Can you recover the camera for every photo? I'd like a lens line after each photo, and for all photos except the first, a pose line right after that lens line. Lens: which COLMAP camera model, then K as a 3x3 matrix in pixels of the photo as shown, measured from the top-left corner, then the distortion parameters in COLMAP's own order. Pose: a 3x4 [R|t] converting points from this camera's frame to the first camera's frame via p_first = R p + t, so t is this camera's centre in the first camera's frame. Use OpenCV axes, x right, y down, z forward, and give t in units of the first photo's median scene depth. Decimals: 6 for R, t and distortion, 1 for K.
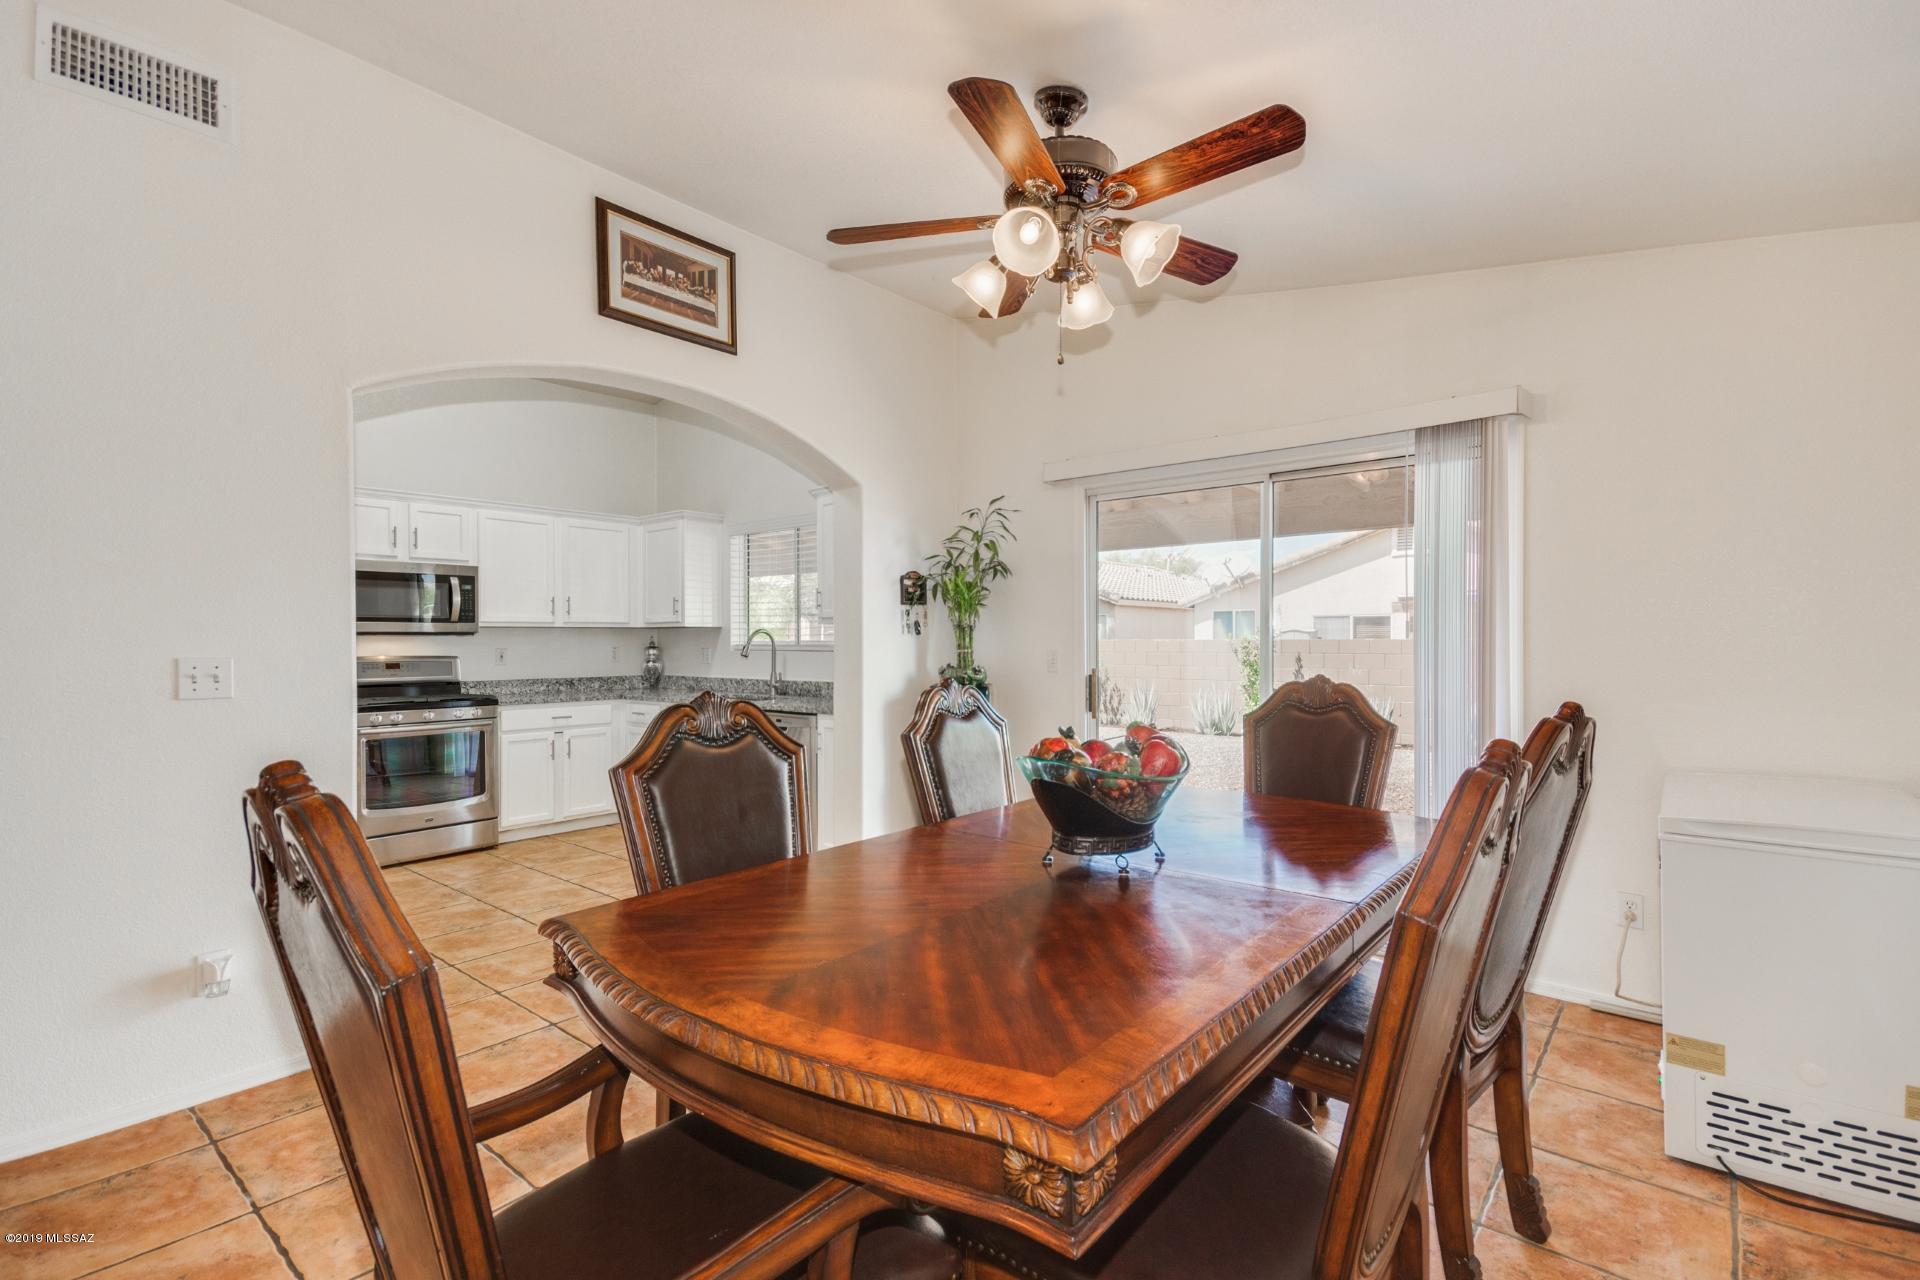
lens RADIAL K [[877.9, 0, 953.3], [0, 877.9, 650.8], [0, 0, 1]] dist [0.030206, -0.000404]
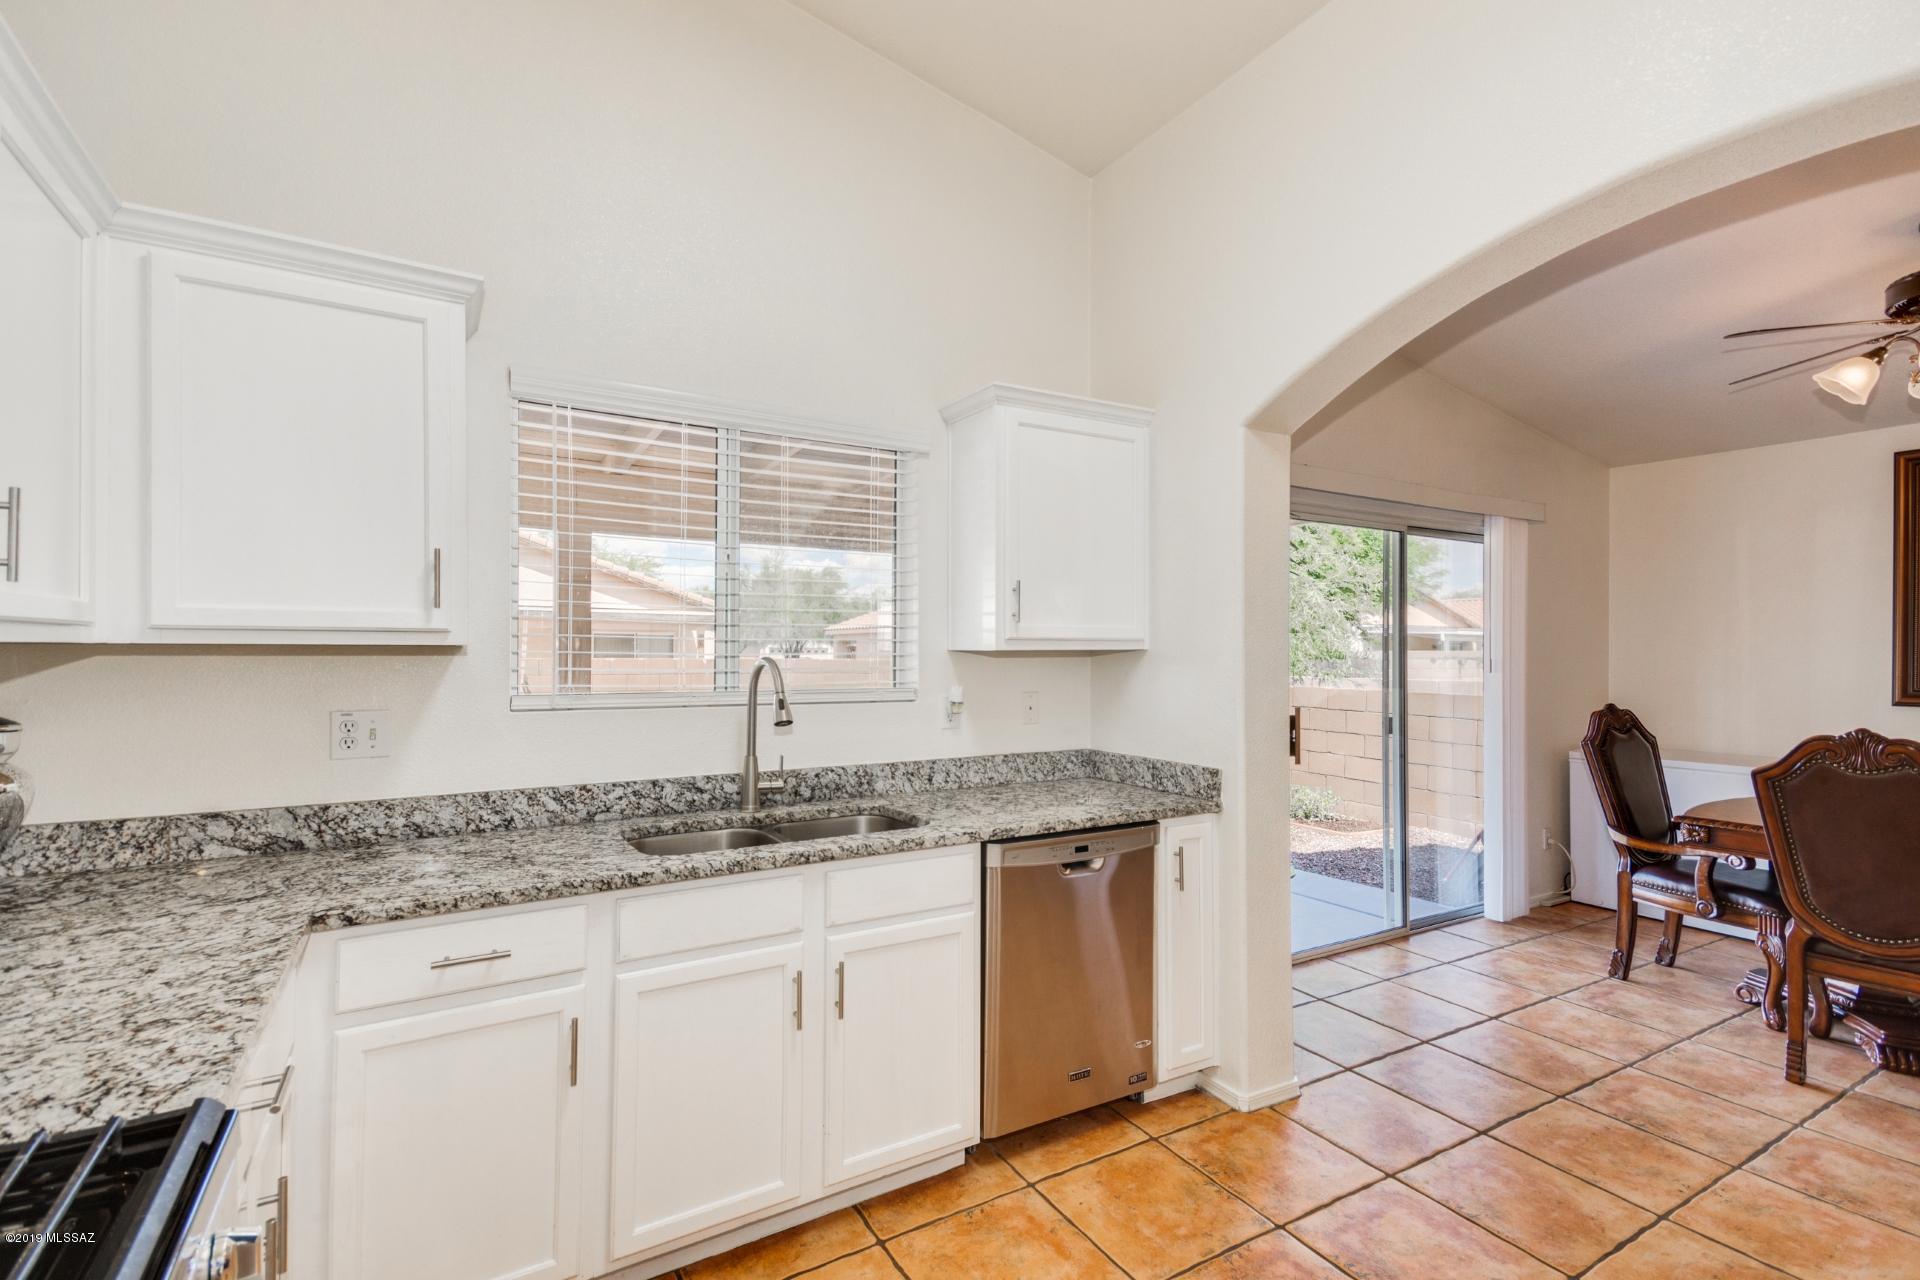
lens RADIAL K [[877.9, 0, 970.9], [0, 877.9, 646.6], [0, 0, 1]] dist [0.030206, -0.000404]
pose [[0.303803, 0.010152, 0.952681, -0.617093], [0.004730, 0.999915, -0.012164, -0.024785], [-0.952723, 0.008202, 0.303729, 0.812838]]
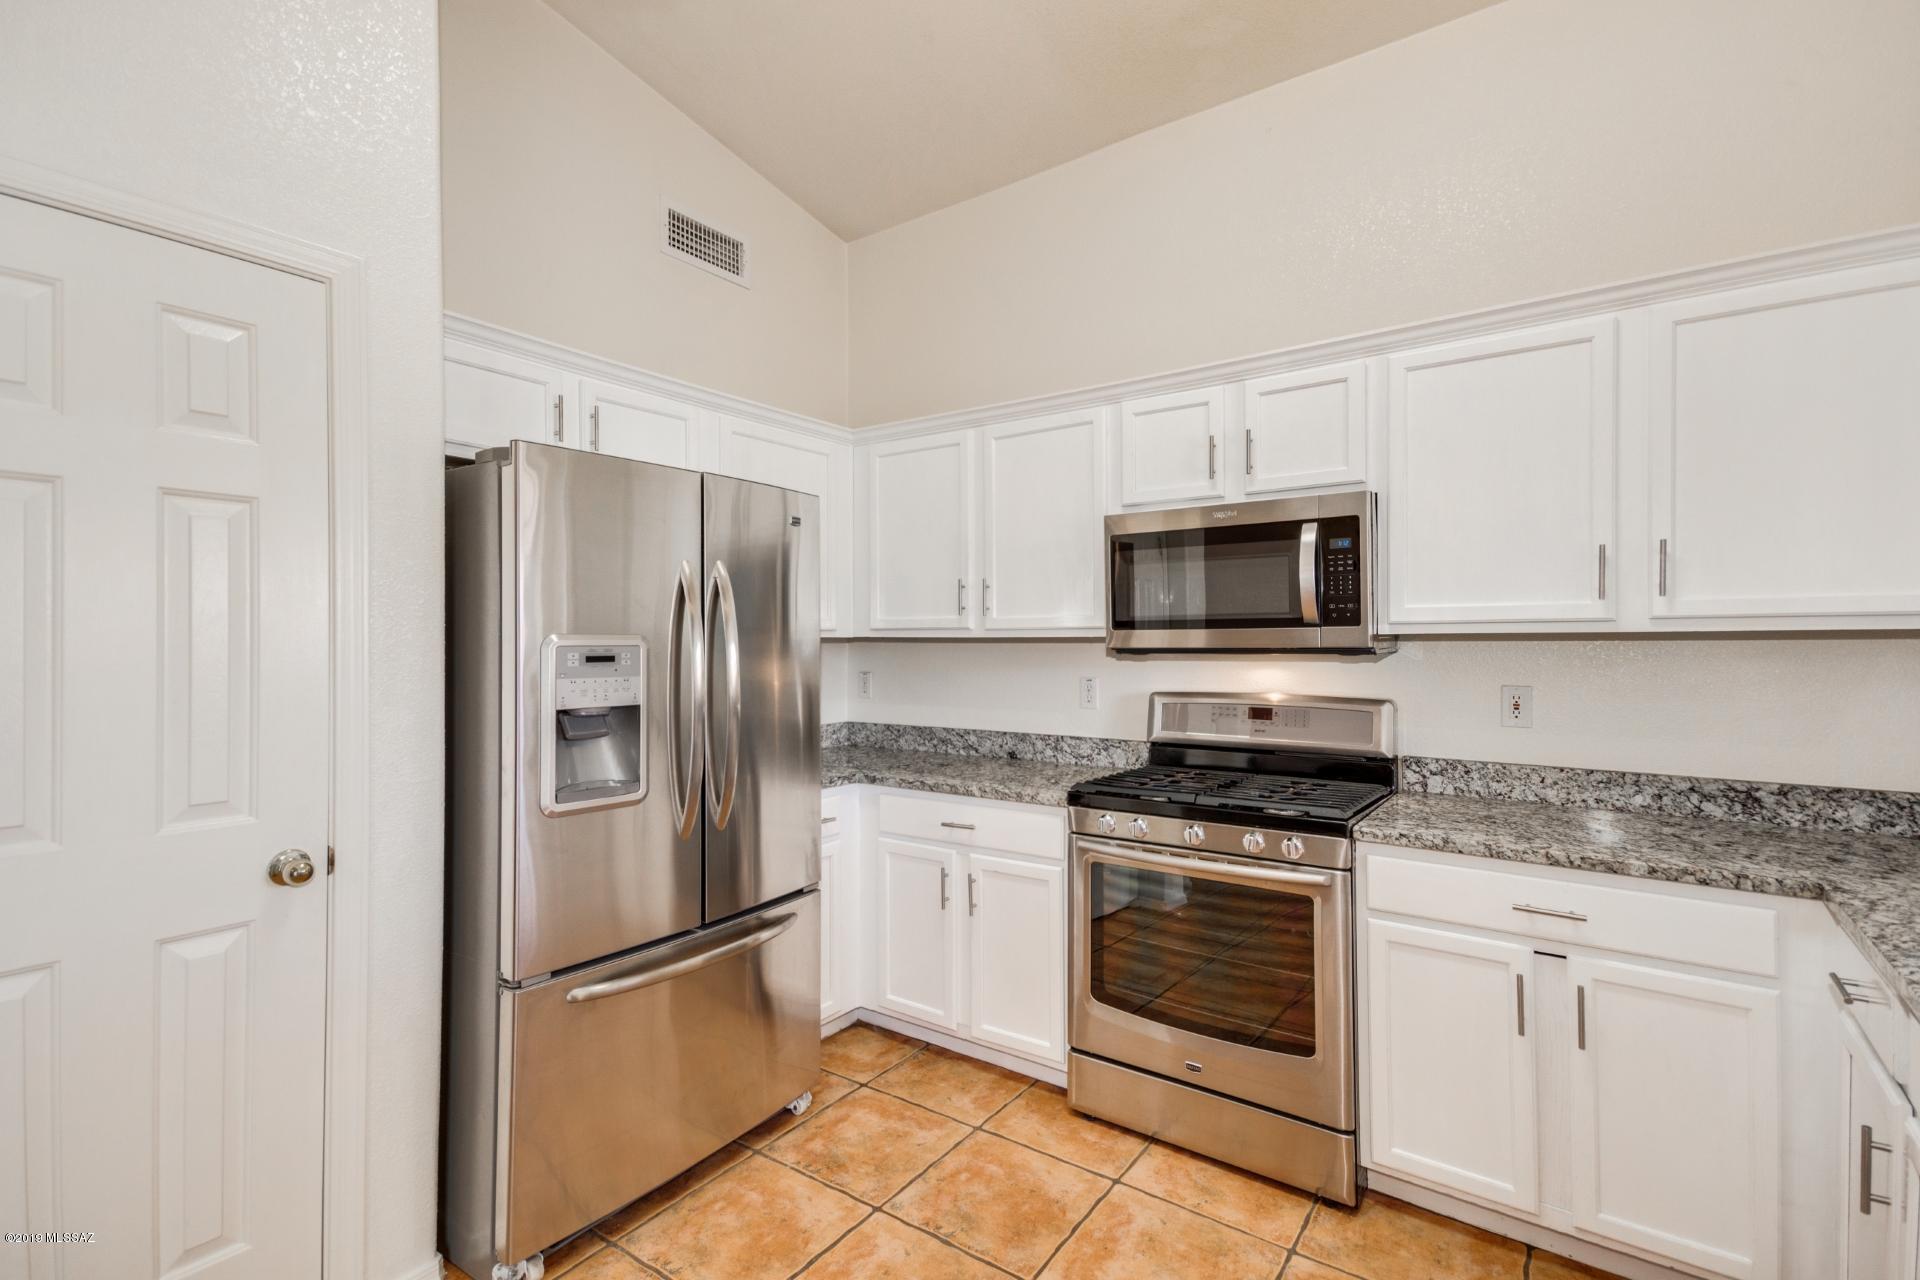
lens RADIAL K [[877.9, 0, 977.8], [0, 877.9, 641.6], [0, 0, 1]] dist [0.030206, -0.000404]
pose [[0.092908, 0.003790, -0.995668, -0.142393], [-0.007842, 0.999965, 0.003074, -0.024516], [0.995644, 0.007522, 0.092934, 0.786020]]
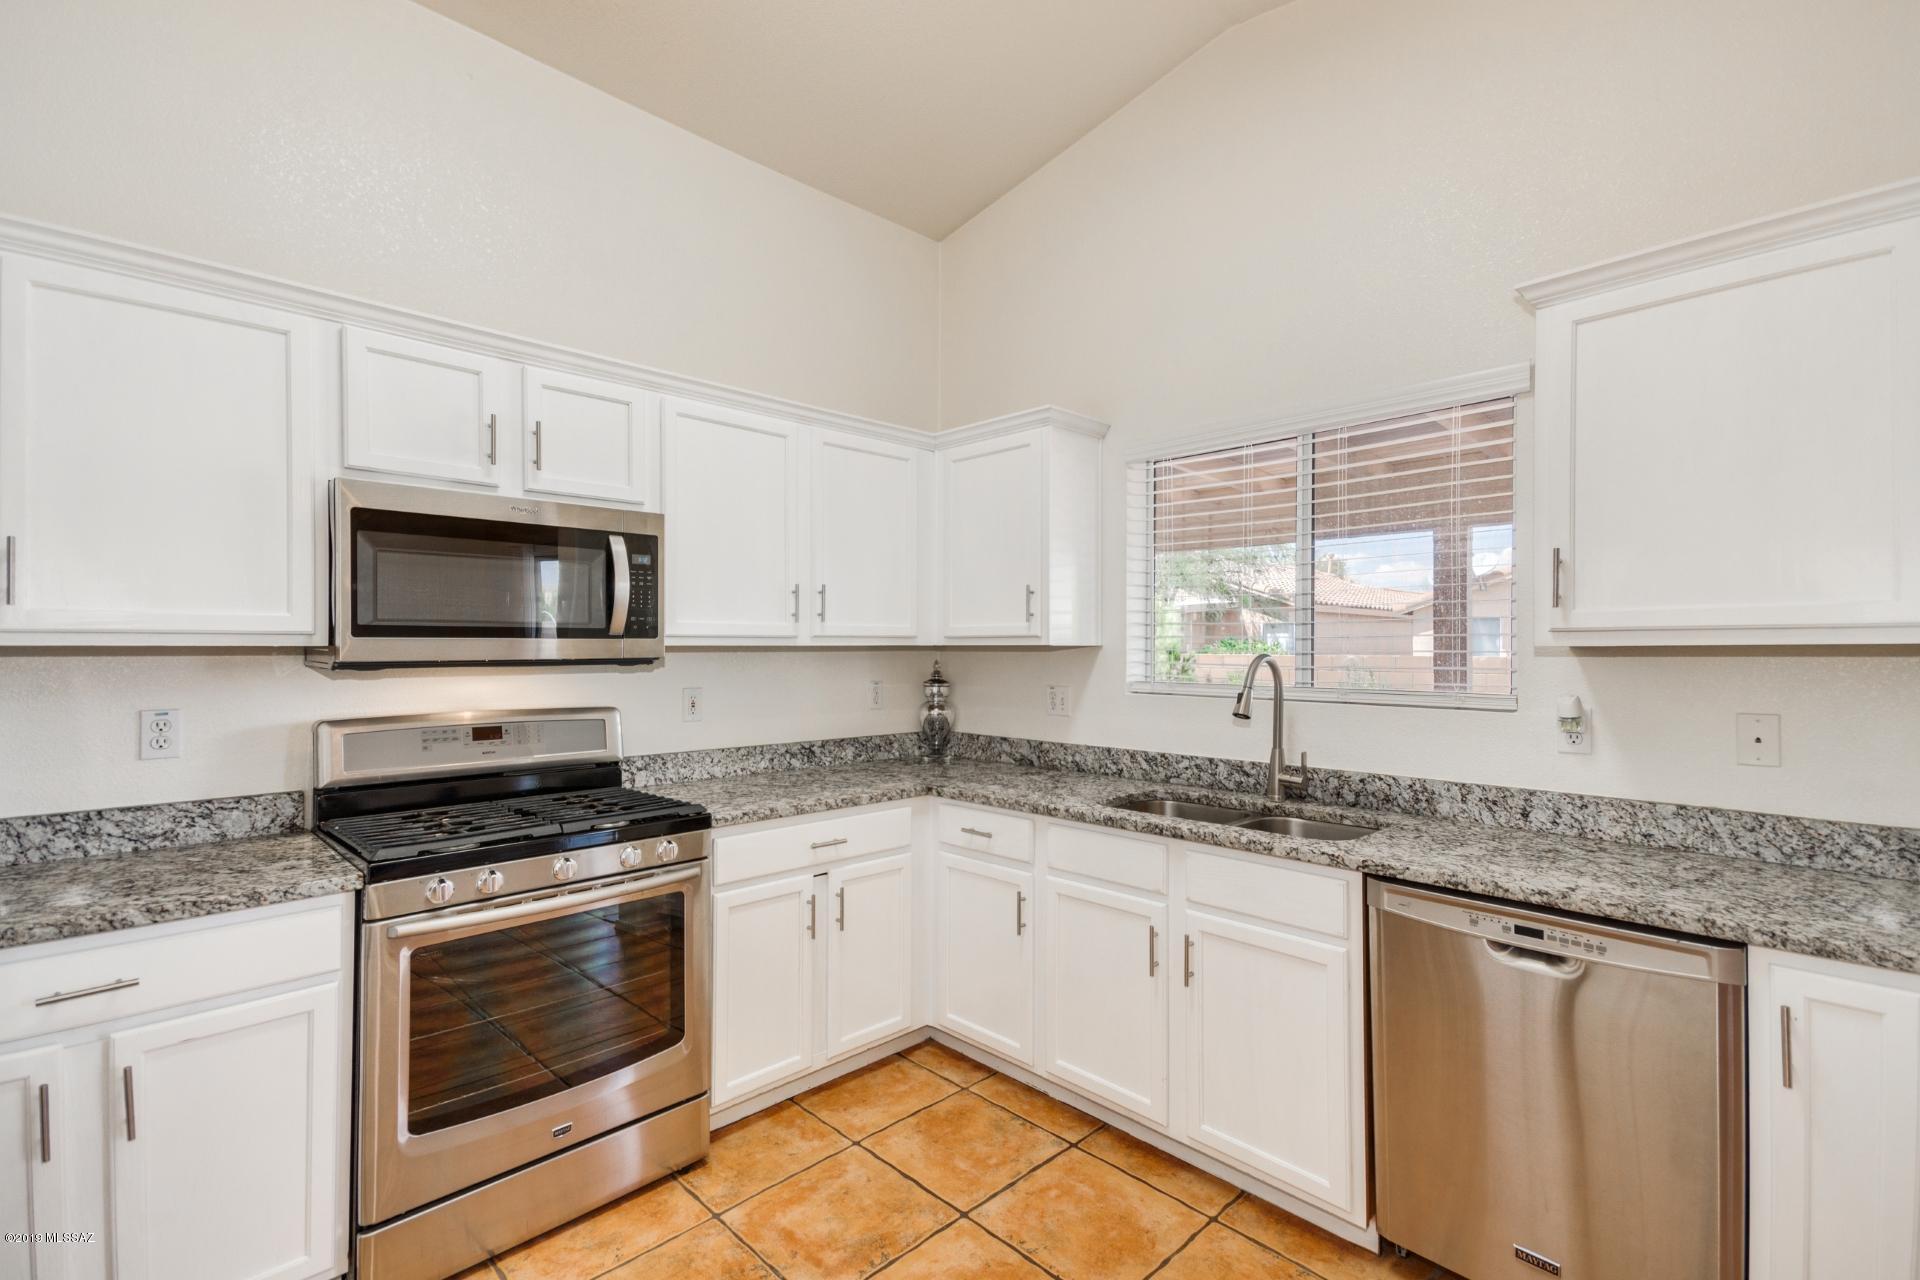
lens RADIAL K [[877.9, 0, 950.8], [0, 877.9, 644.6], [0, 0, 1]] dist [0.030206, -0.000404]
pose [[0.996047, 0.003647, -0.088758, -0.351904], [-0.005005, 0.999874, -0.015072, -0.022512], [0.088692, 0.015457, 0.995939, 0.566551]]
